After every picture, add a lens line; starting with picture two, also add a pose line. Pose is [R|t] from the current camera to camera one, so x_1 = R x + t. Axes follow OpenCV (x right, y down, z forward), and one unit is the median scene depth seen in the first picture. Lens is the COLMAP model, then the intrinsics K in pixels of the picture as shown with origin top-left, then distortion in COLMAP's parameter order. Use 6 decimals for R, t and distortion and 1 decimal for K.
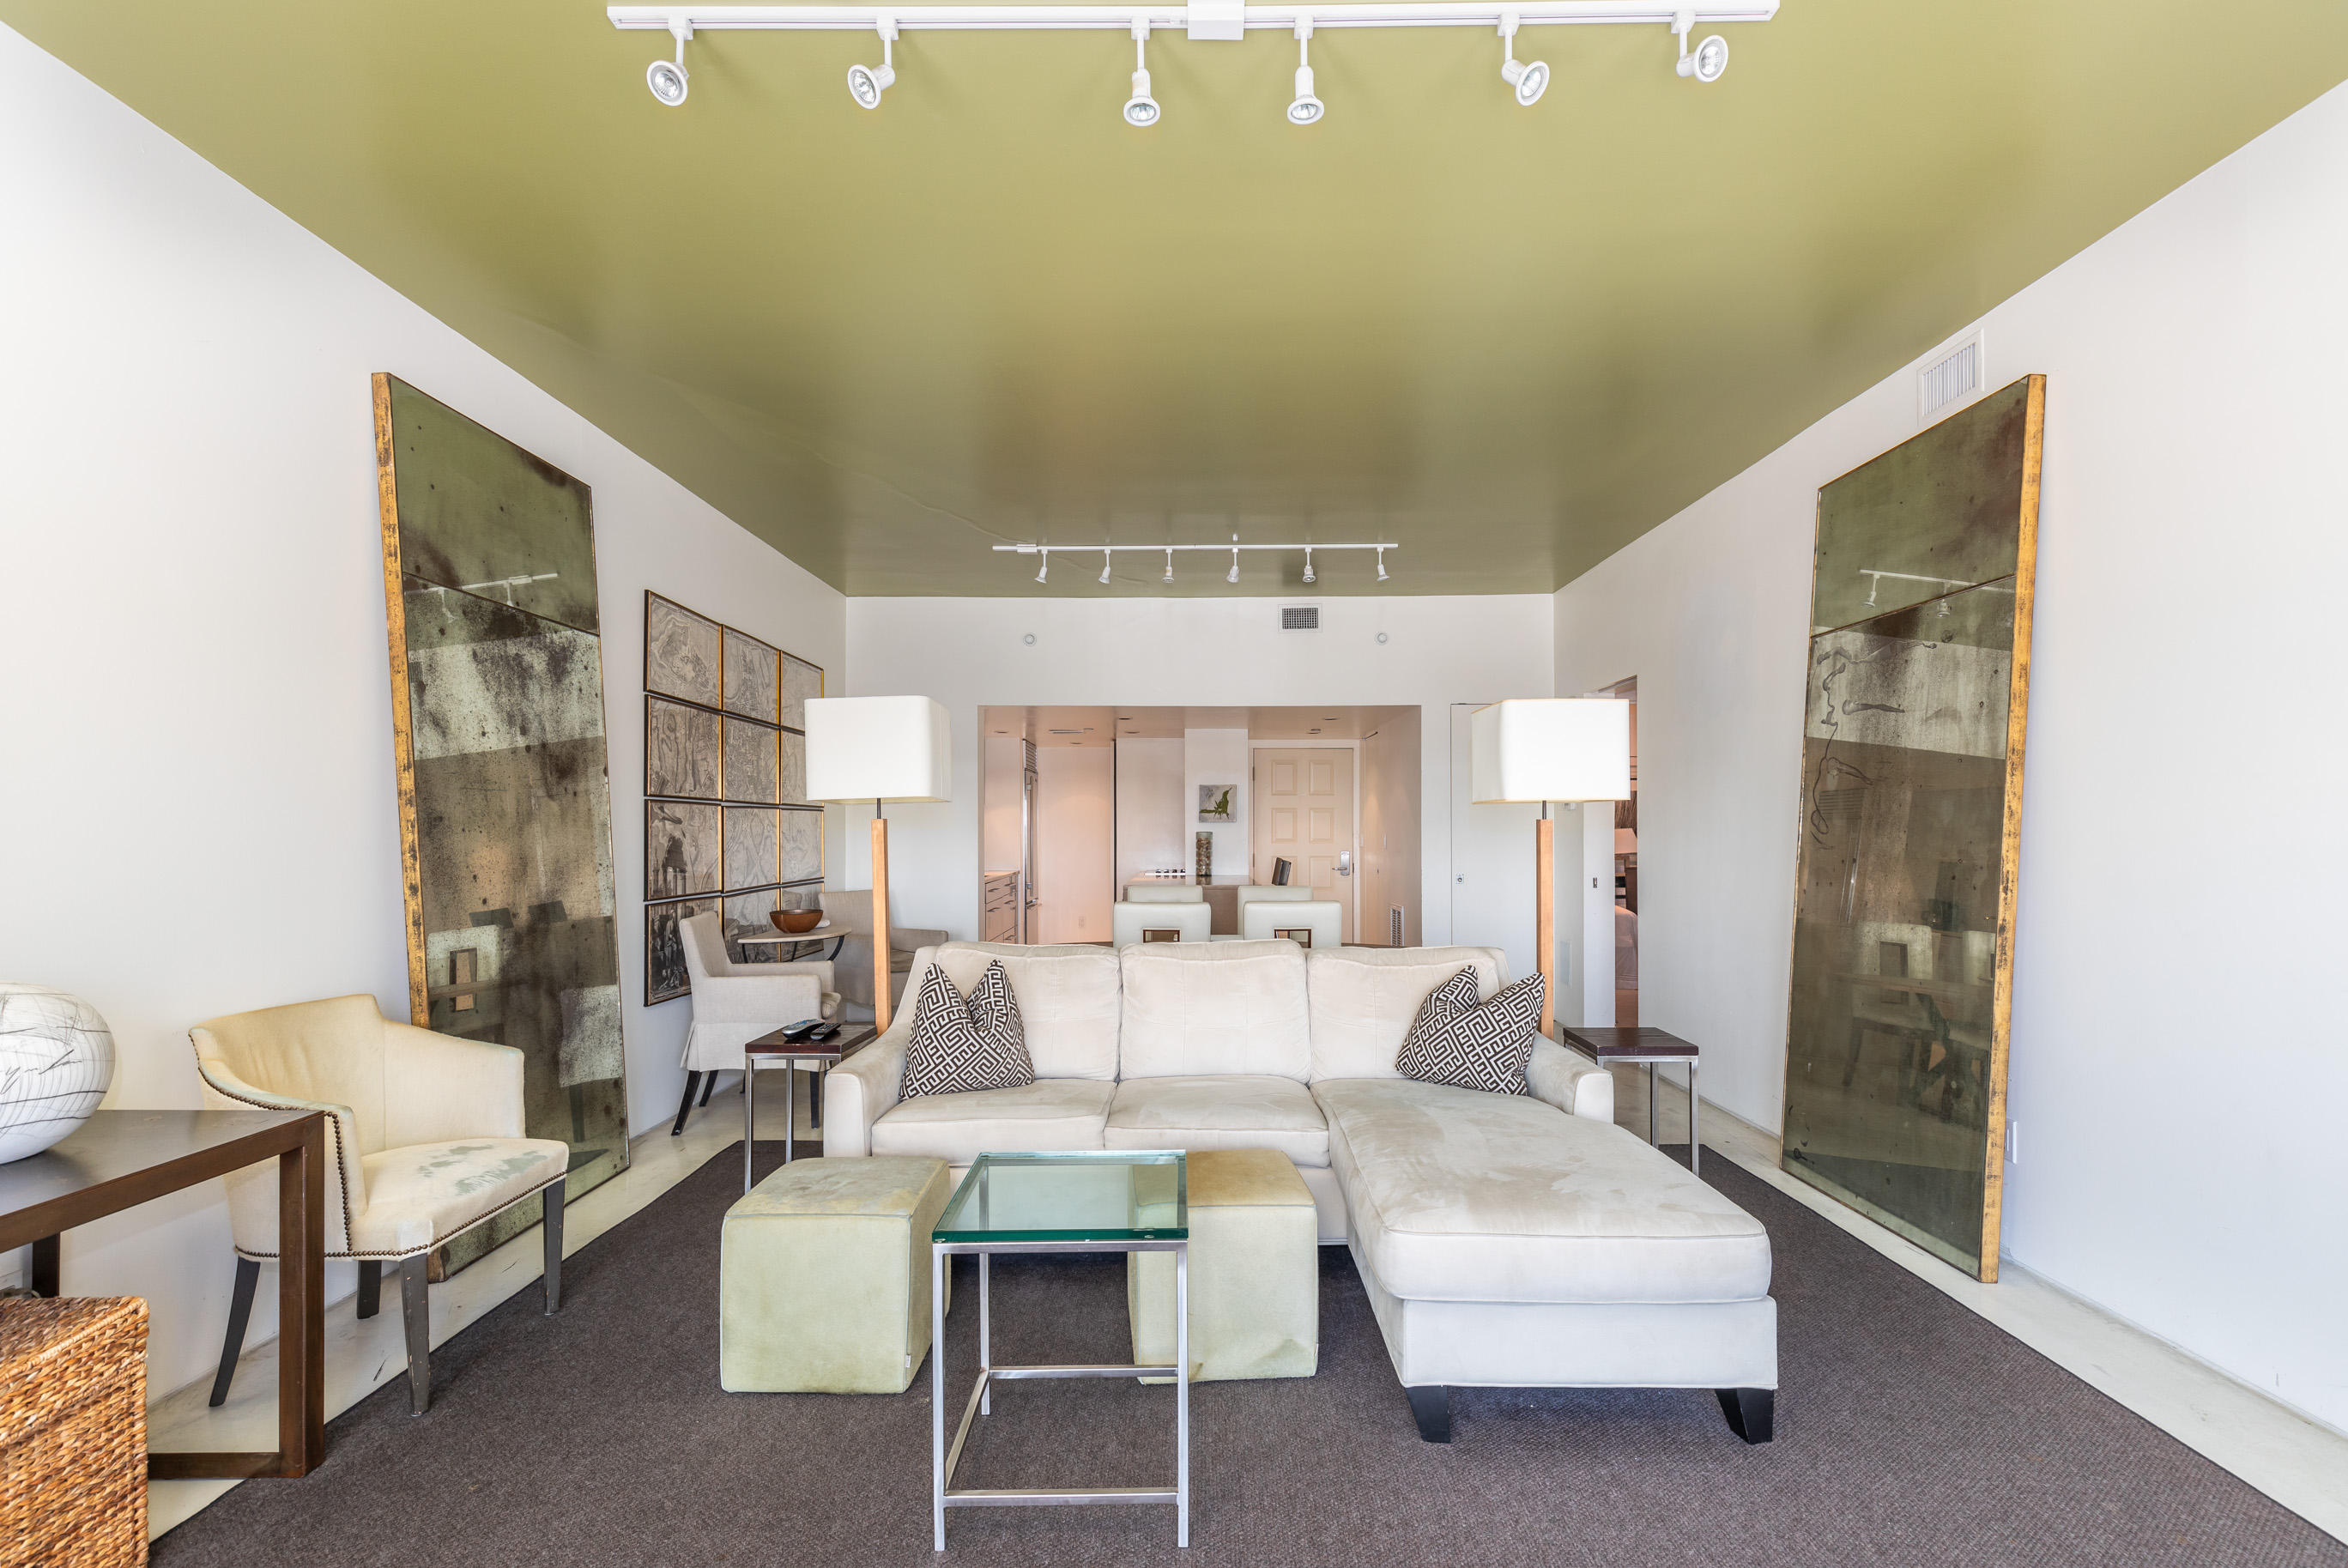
lens RADIAL K [[1071.7, 0, 1199.4], [0, 1071.7, 843.8], [0, 0, 1]] dist [0.010647, -0.000218]
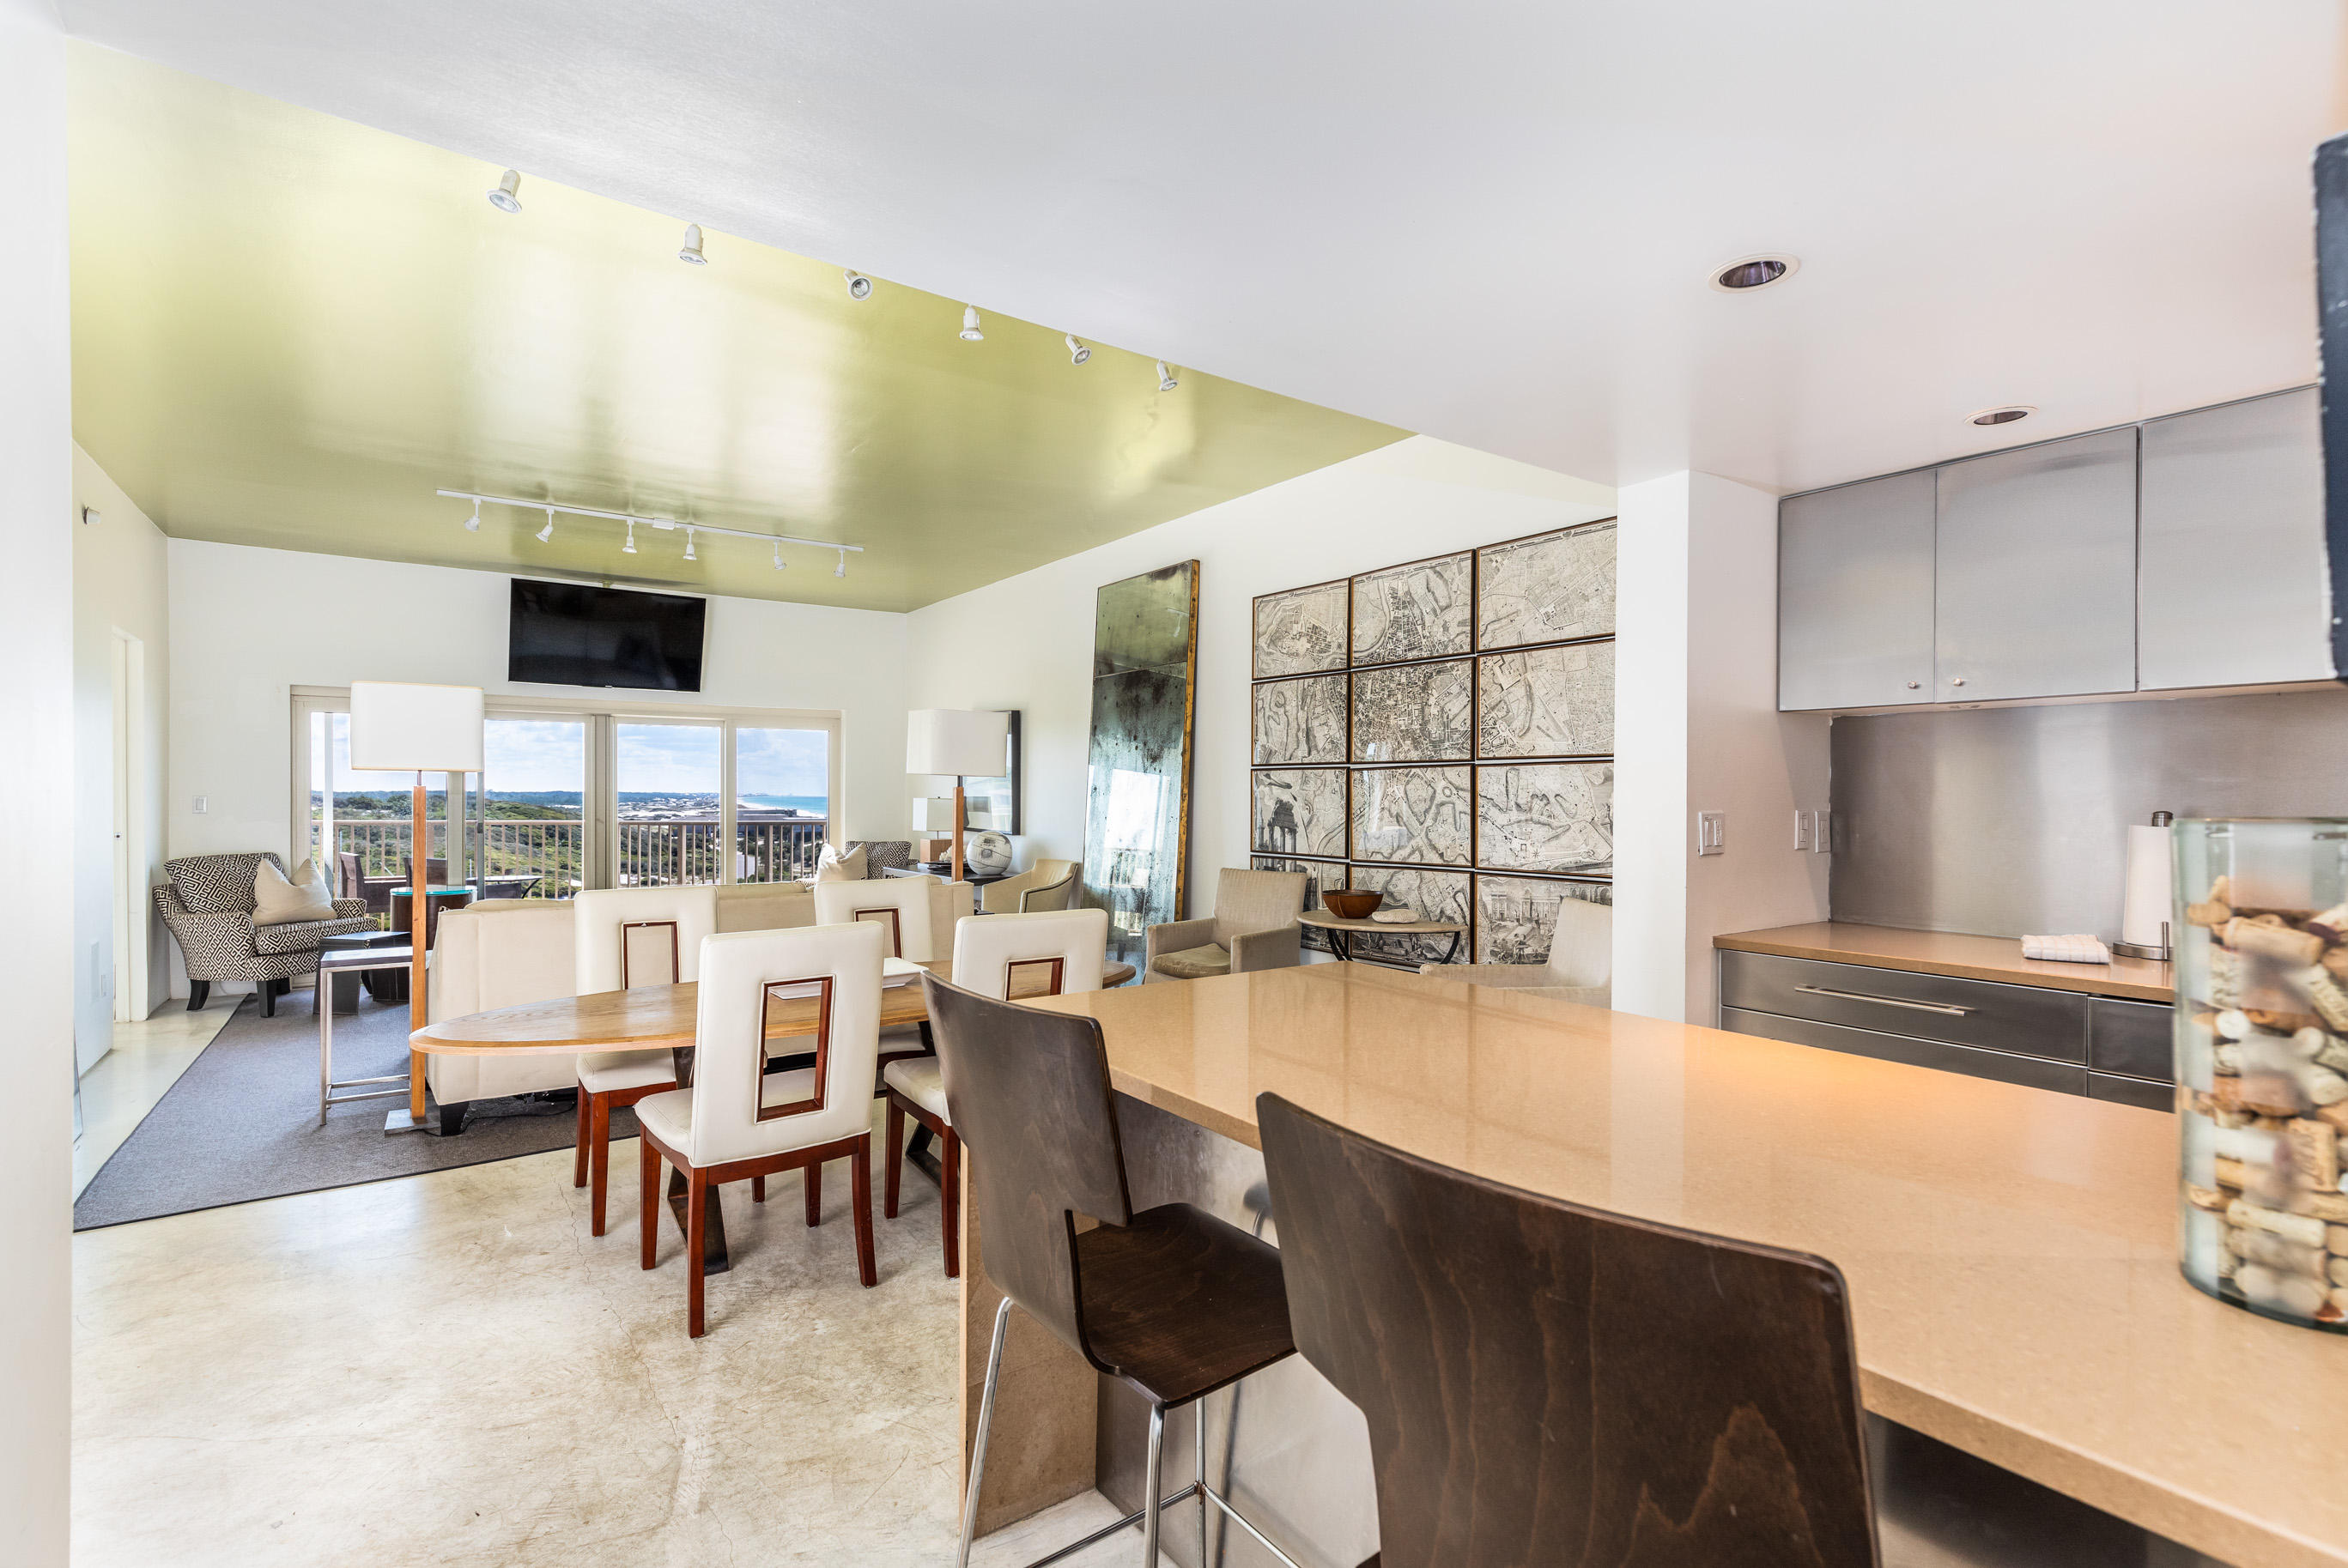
lens RADIAL K [[1067.8, 0, 1182.6], [0, 1067.8, 796.7], [0, 0, 1]] dist [0.004774, -0.000431]
pose [[-0.815618, 0.002274, -0.578587, 0.252716], [-0.007109, 0.999877, 0.013951, -0.025939], [0.578547, 0.015492, -0.815502, 1.927676]]
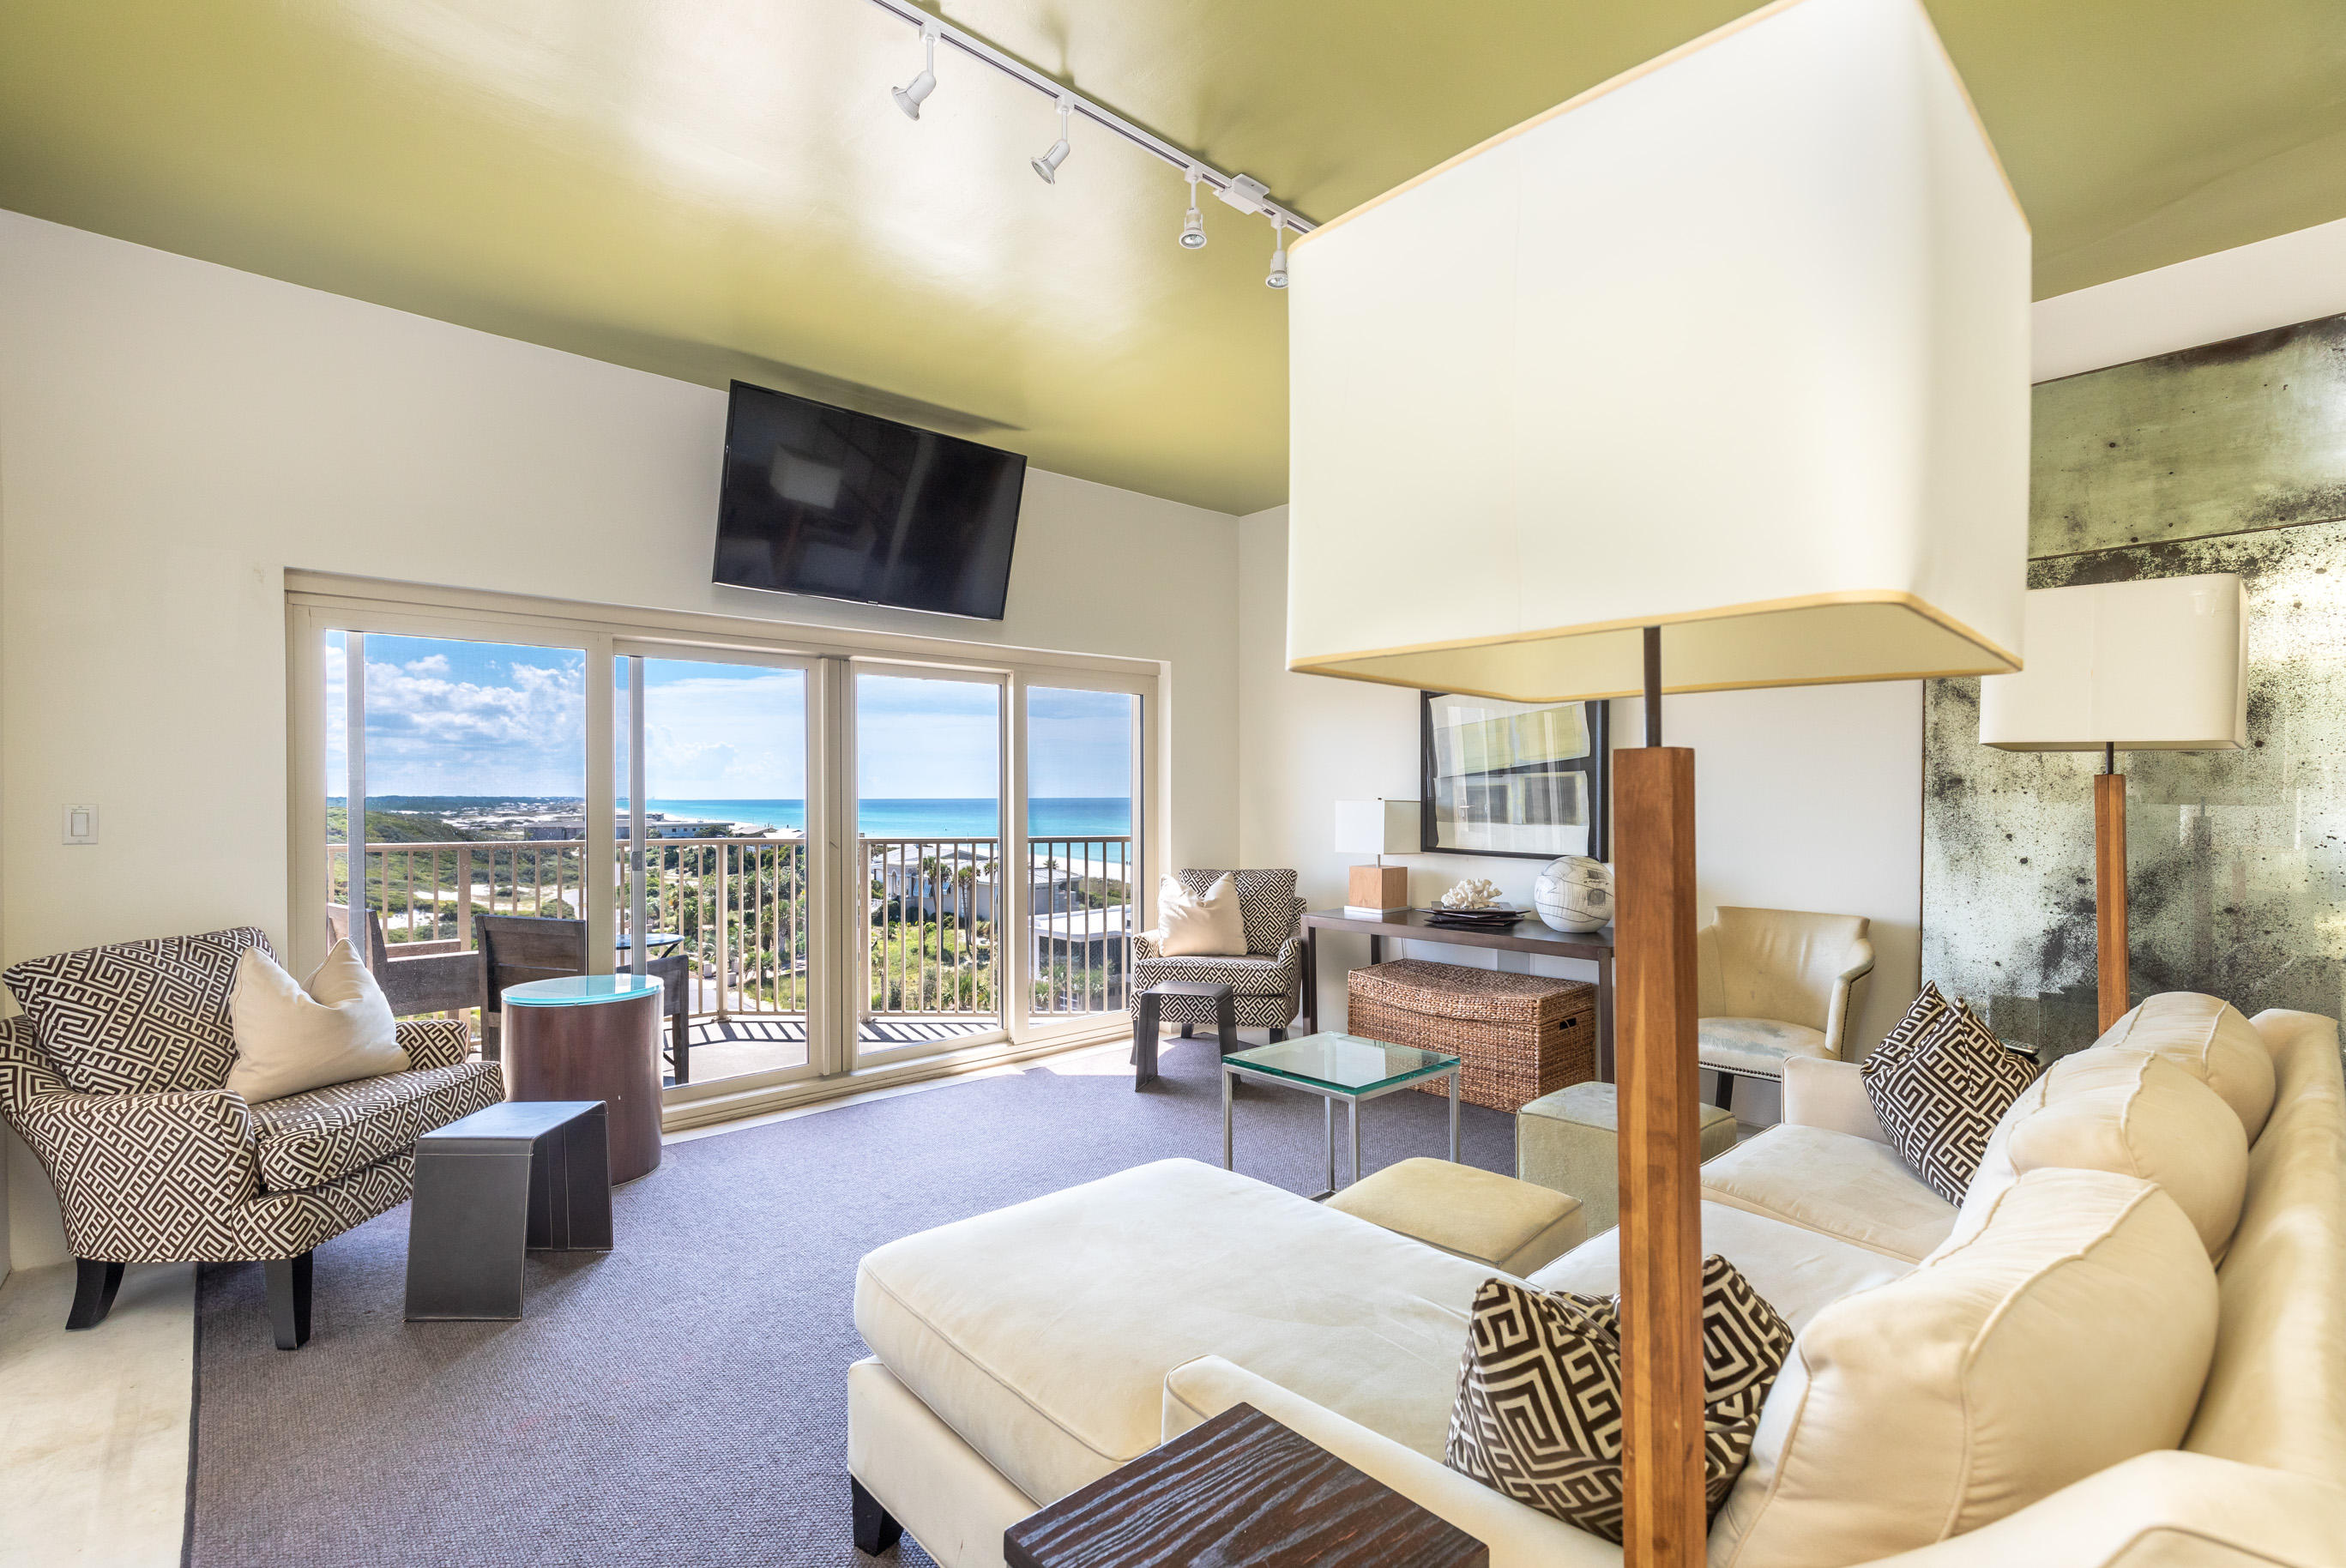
lens RADIAL K [[1067.1, 0, 1181.6], [0, 1067.1, 796.7], [0, 0, 1]] dist [0.004774, -0.000431]
pose [[-0.746214, 0.005488, -0.665683, 0.435547], [-0.003866, 0.999913, 0.012577, -0.012211], [0.665695, 0.011958, -0.746129, 0.888788]]
